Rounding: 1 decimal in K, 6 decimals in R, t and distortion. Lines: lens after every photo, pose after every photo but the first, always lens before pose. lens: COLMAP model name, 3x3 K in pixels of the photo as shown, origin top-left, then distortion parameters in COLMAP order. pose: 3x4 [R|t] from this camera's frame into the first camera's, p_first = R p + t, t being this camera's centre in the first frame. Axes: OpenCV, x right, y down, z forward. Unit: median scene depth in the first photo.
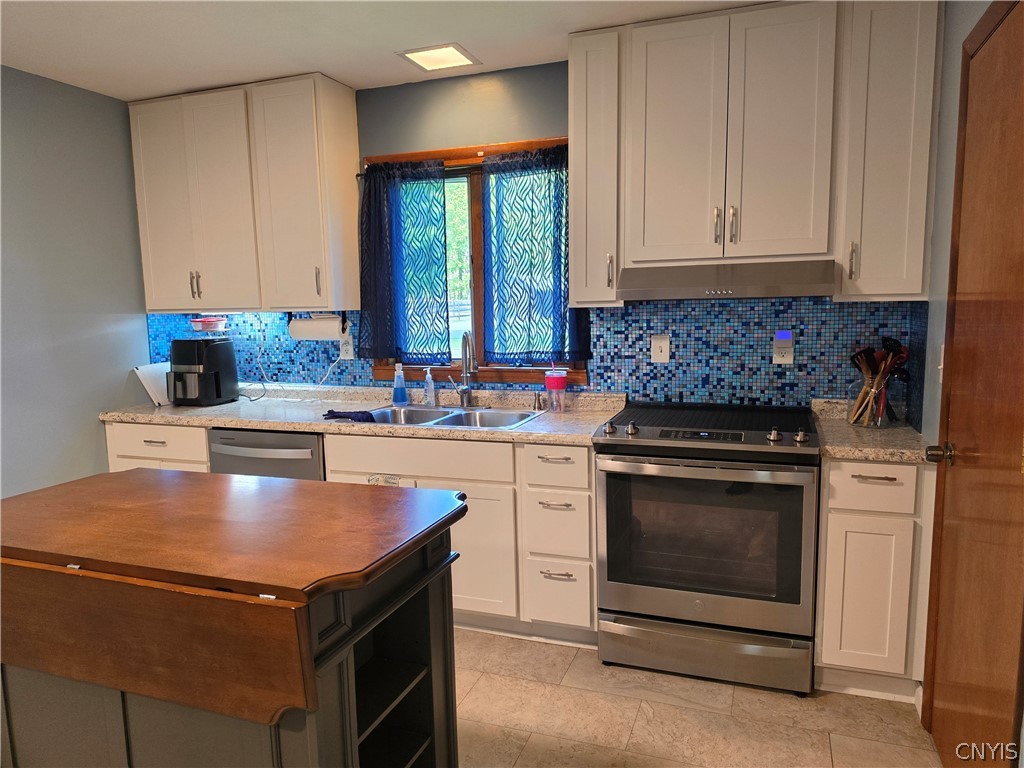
lens RADIAL K [[713.0, 0, 510.7], [0, 713.0, 388.1], [0, 0, 1]] dist [0.070004, -0.062034]
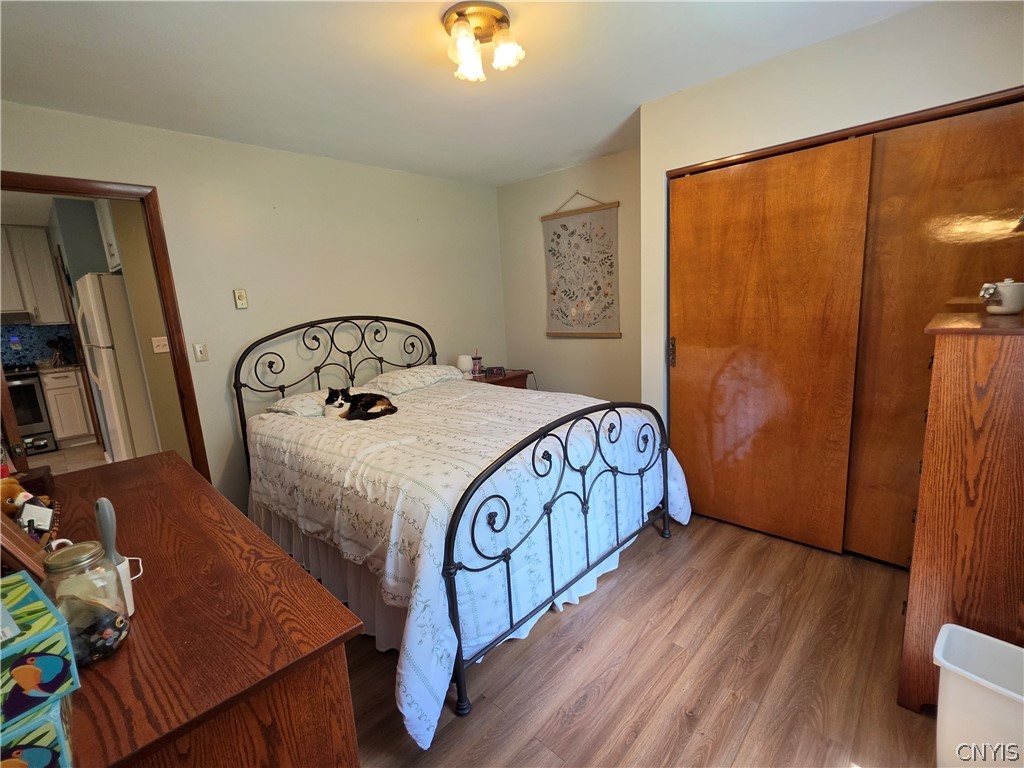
lens RADIAL K [[463.7, 0, 510.3], [0, 463.7, 384.6], [0, 0, 1]] dist [-0.002323, -0.000366]
pose [[0.397215, -0.178153, 0.900268, -0.548170], [0.154288, 0.979978, 0.125852, 0.188564], [-0.904663, 0.088910, 0.416749, -1.609220]]
